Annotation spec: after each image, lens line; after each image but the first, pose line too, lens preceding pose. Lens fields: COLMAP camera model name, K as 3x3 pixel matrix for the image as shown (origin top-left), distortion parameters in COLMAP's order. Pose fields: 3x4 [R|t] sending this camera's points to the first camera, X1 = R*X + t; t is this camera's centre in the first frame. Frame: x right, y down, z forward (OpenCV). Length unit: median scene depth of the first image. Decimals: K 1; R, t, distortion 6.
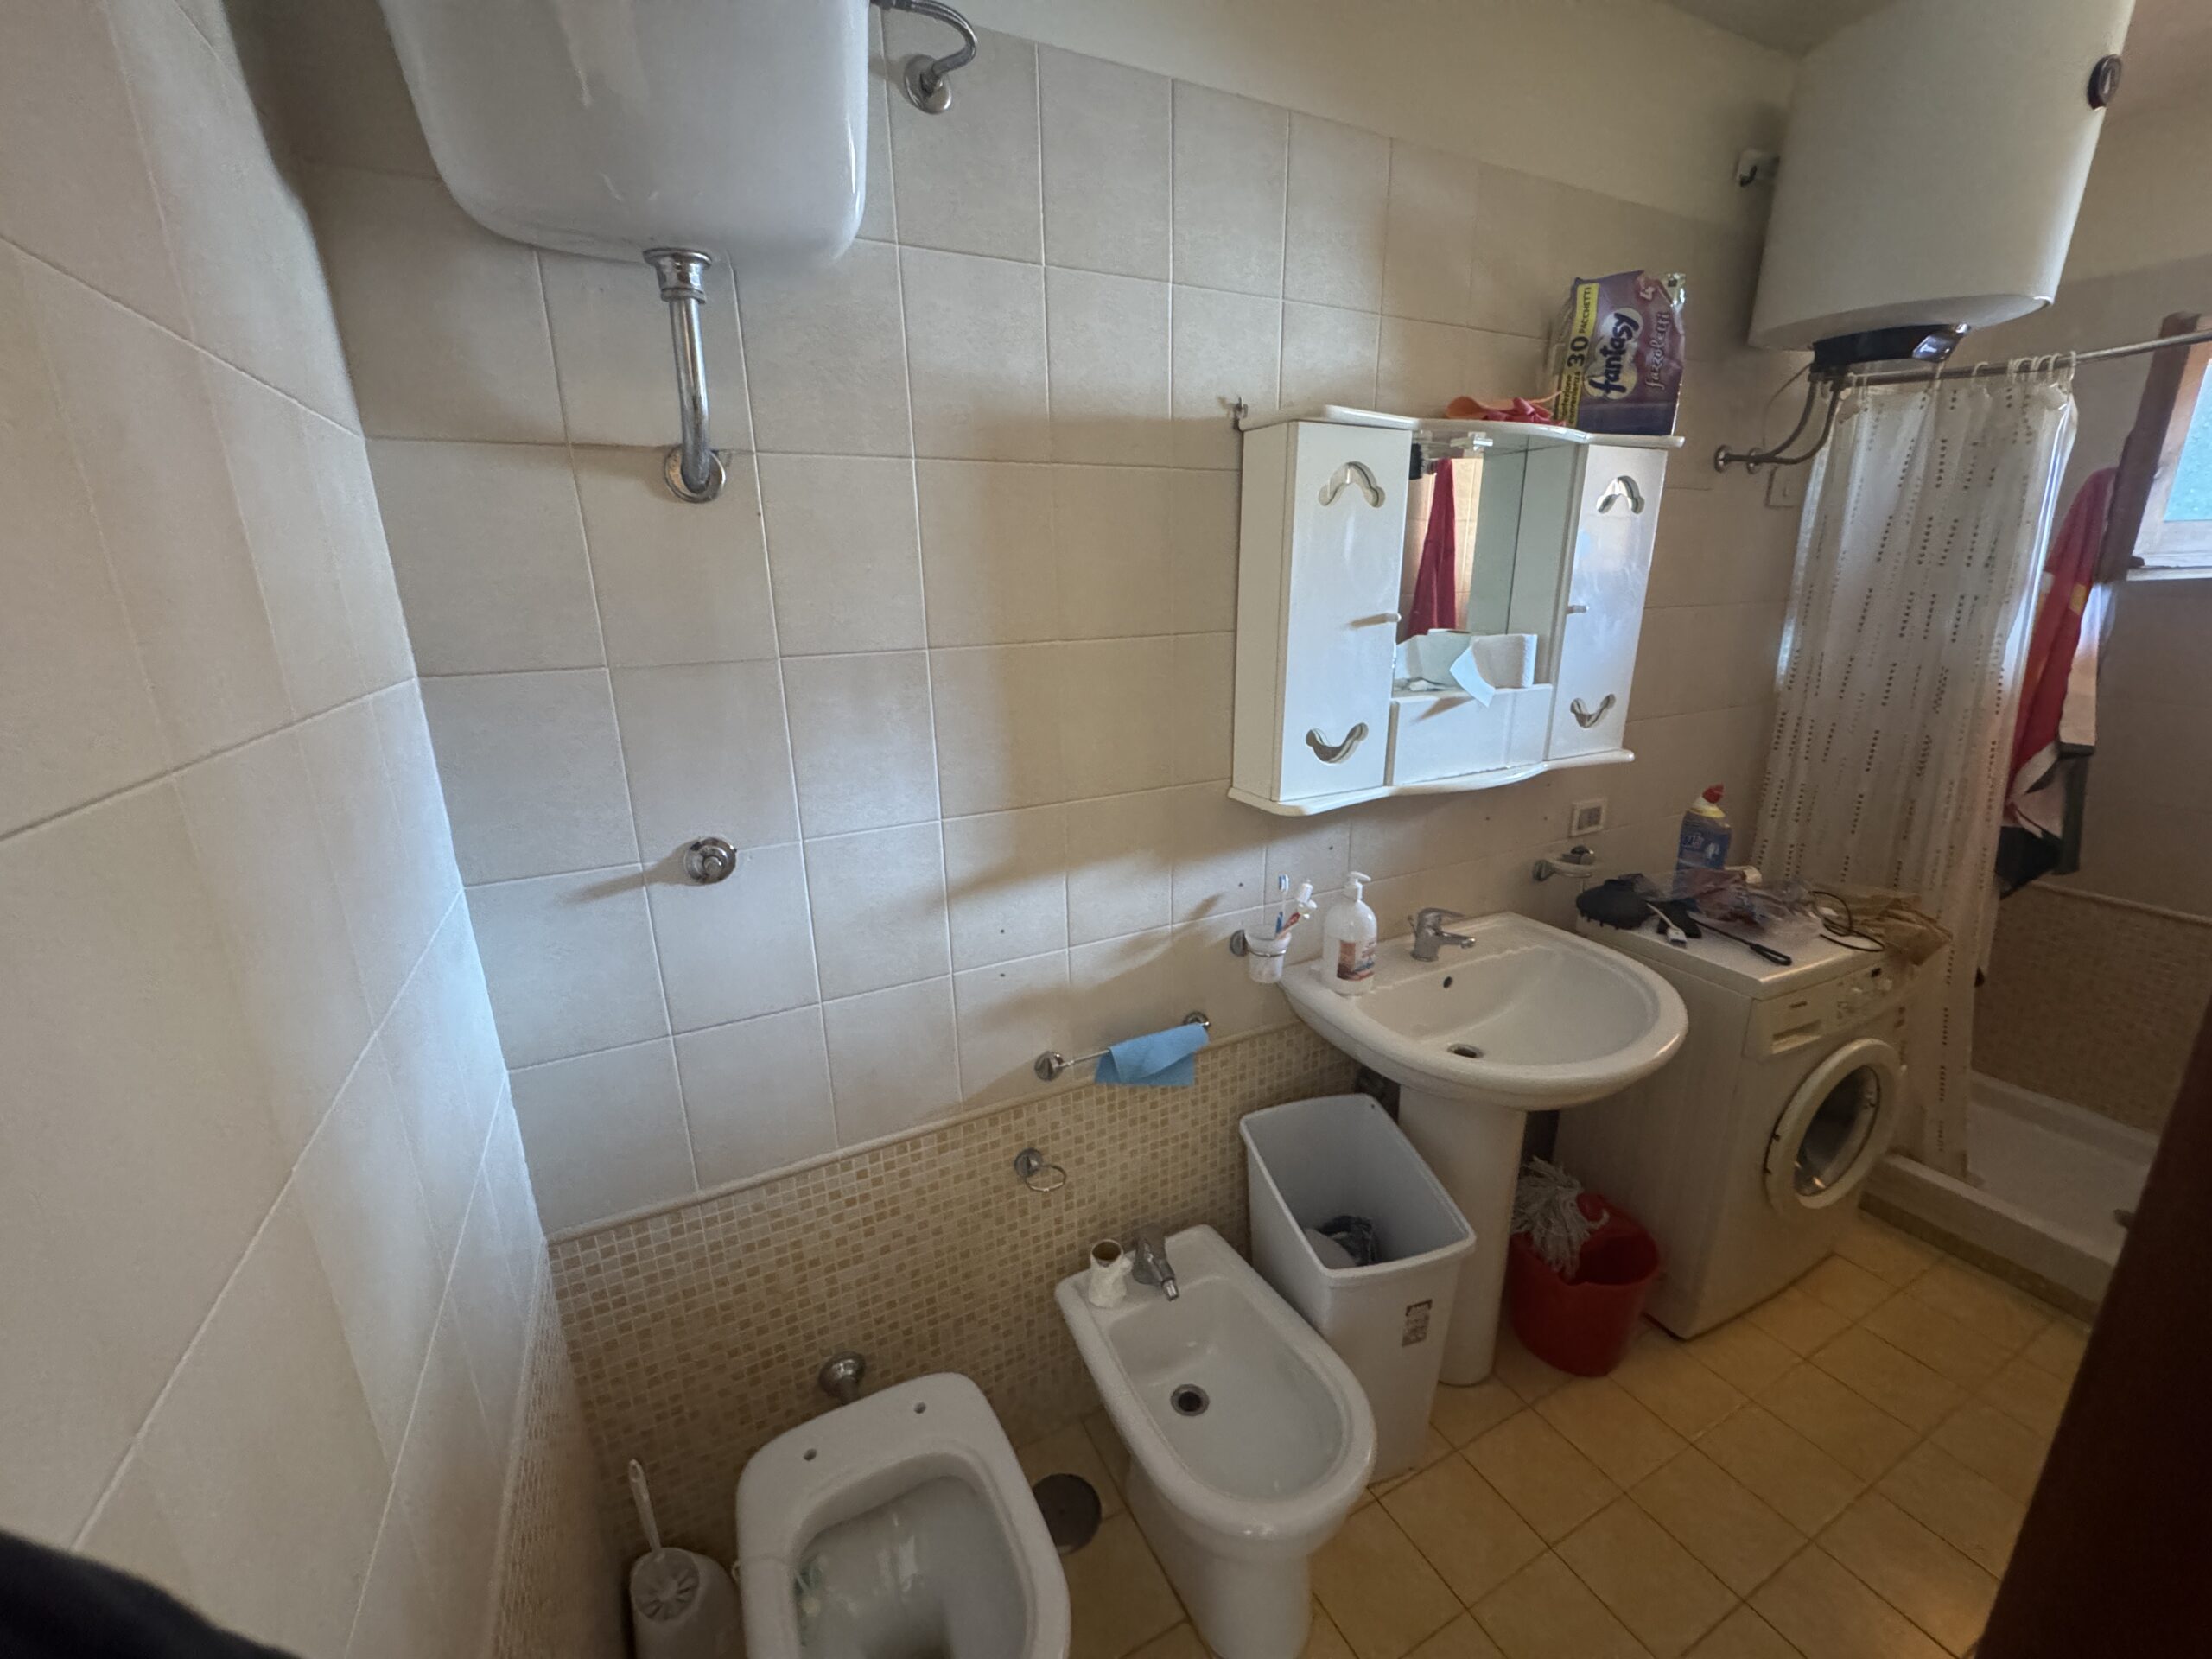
lens RADIAL K [[885.2, 0, 1103.0], [0, 885.2, 831.1], [0, 0, 1]] dist [-0.003352, 0.000395]
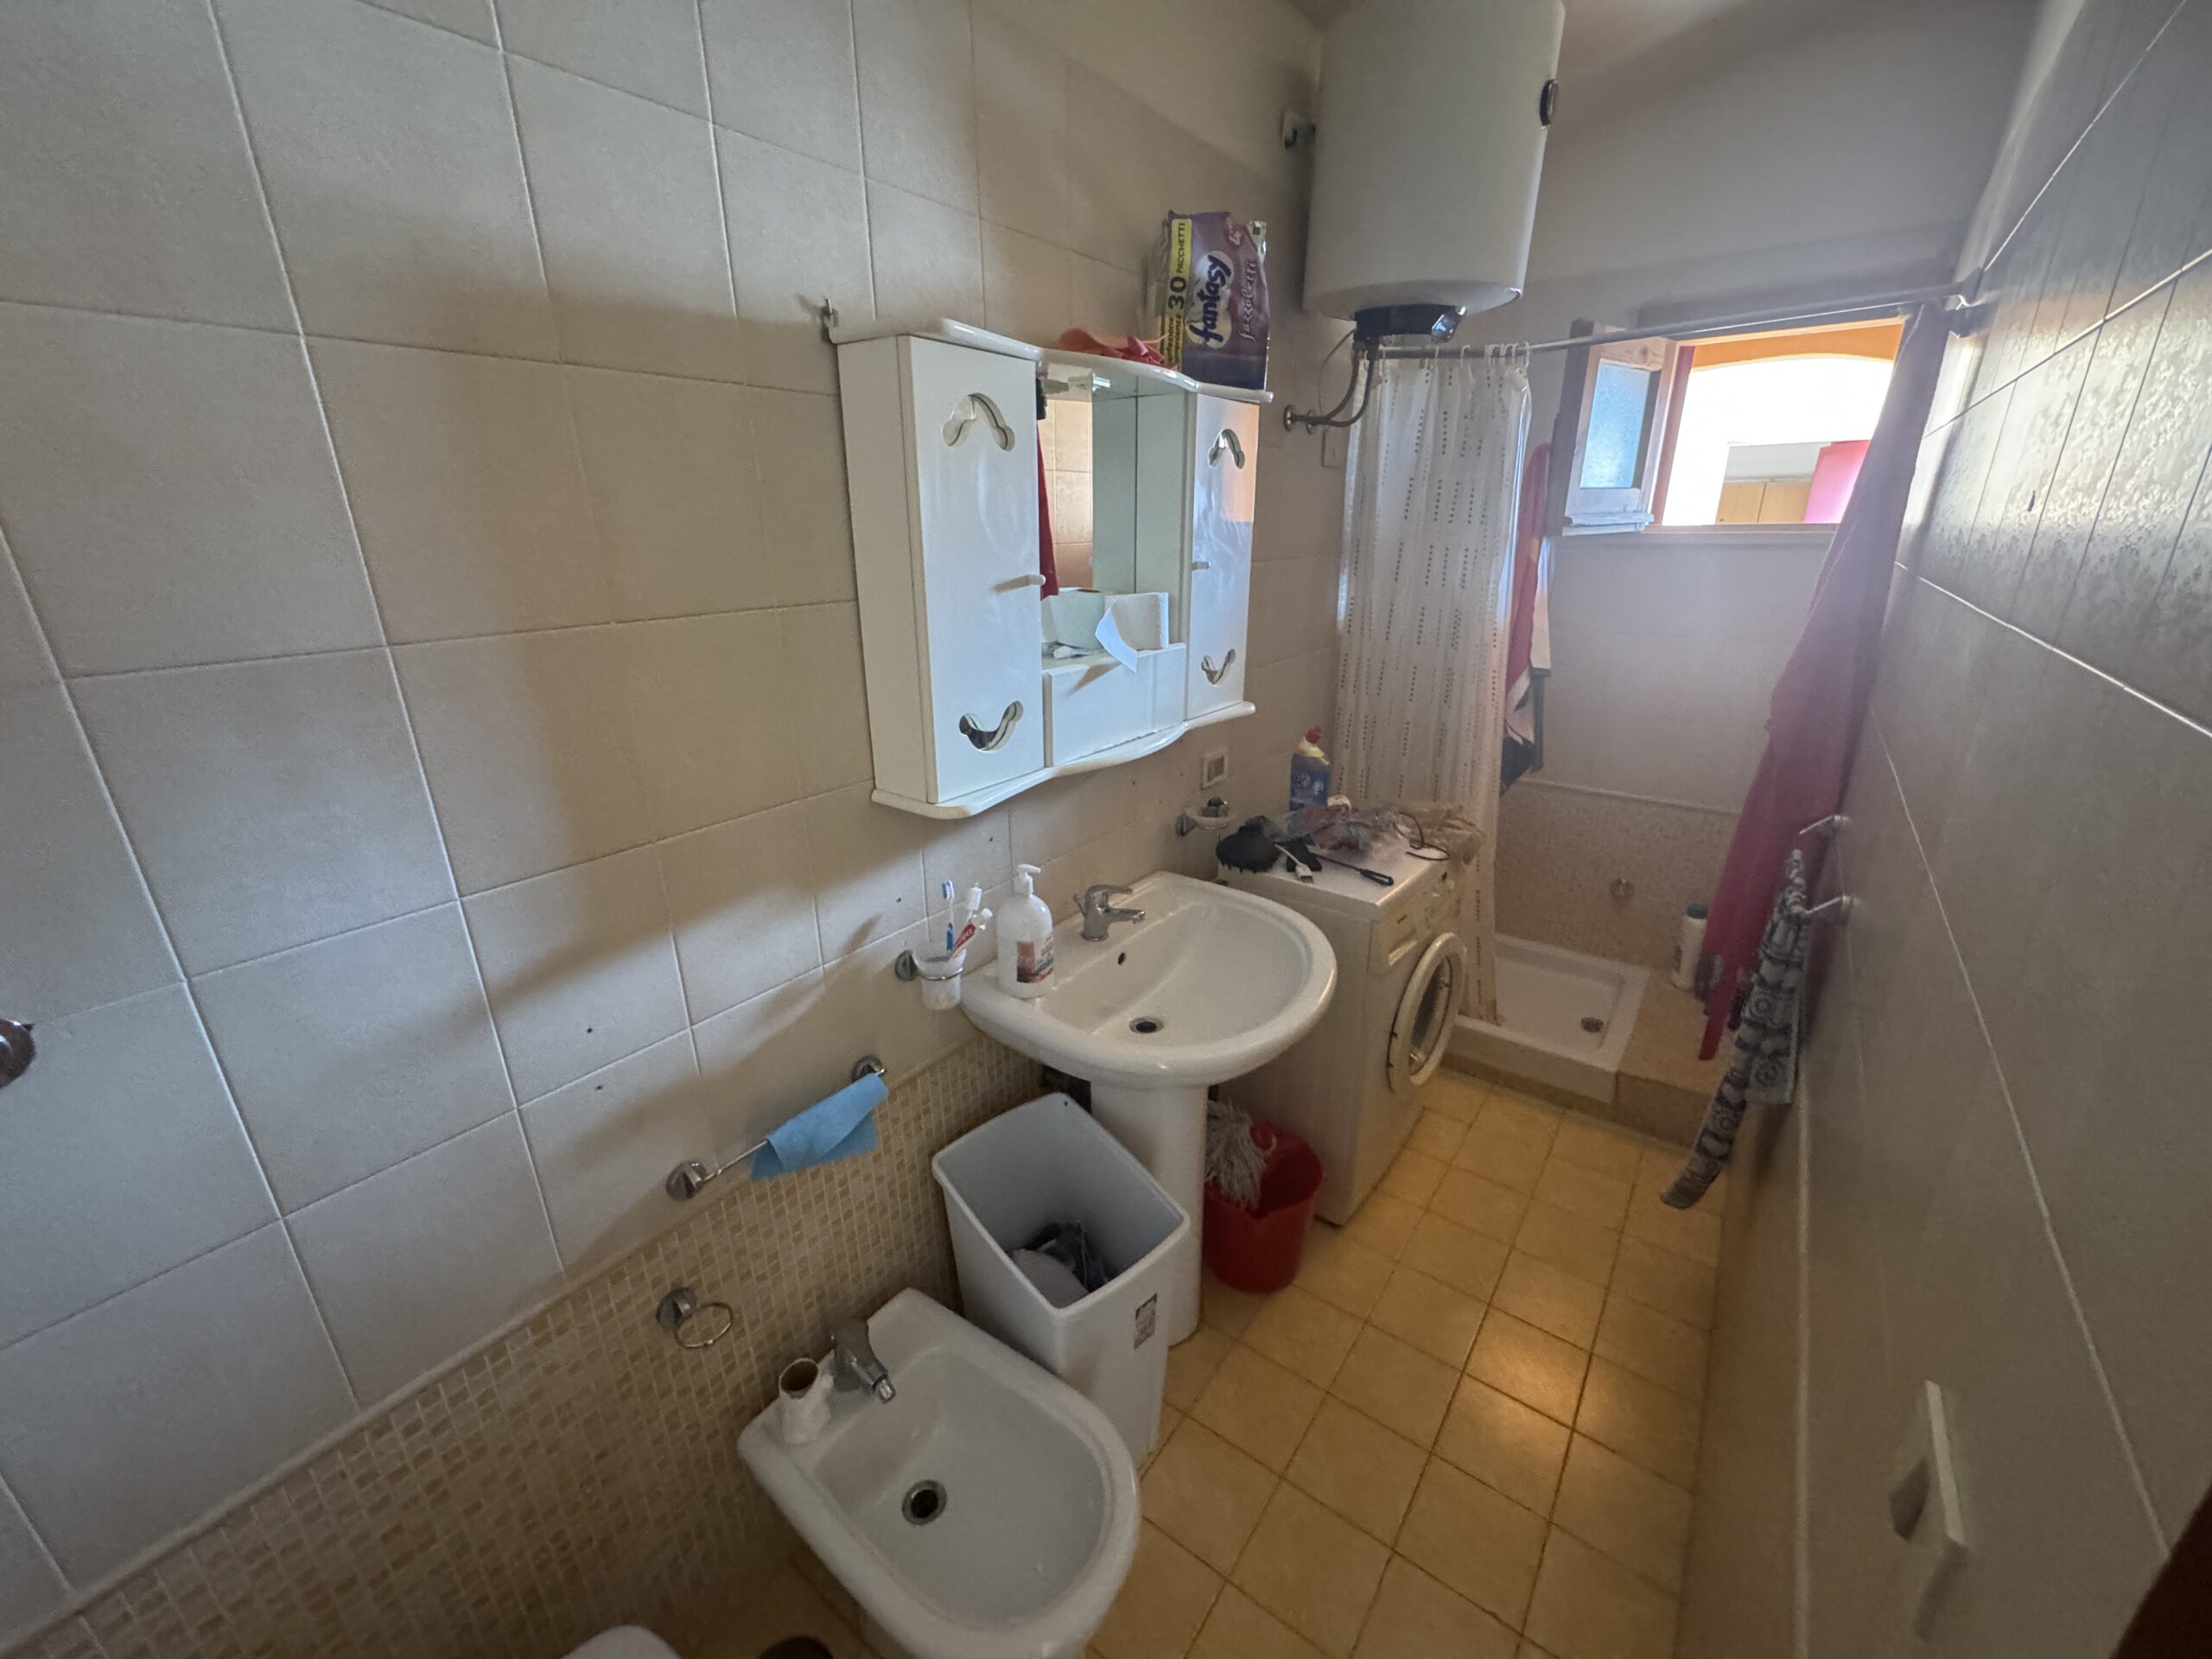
lens RADIAL K [[885.2, 0, 1103.7], [0, 885.2, 833.0], [0, 0, 1]] dist [-0.003352, 0.000395]
pose [[0.898214, -0.138004, 0.417333, -0.013275], [0.114226, 0.990101, 0.081561, -0.050071], [-0.424458, -0.025589, 0.905086, 0.150193]]
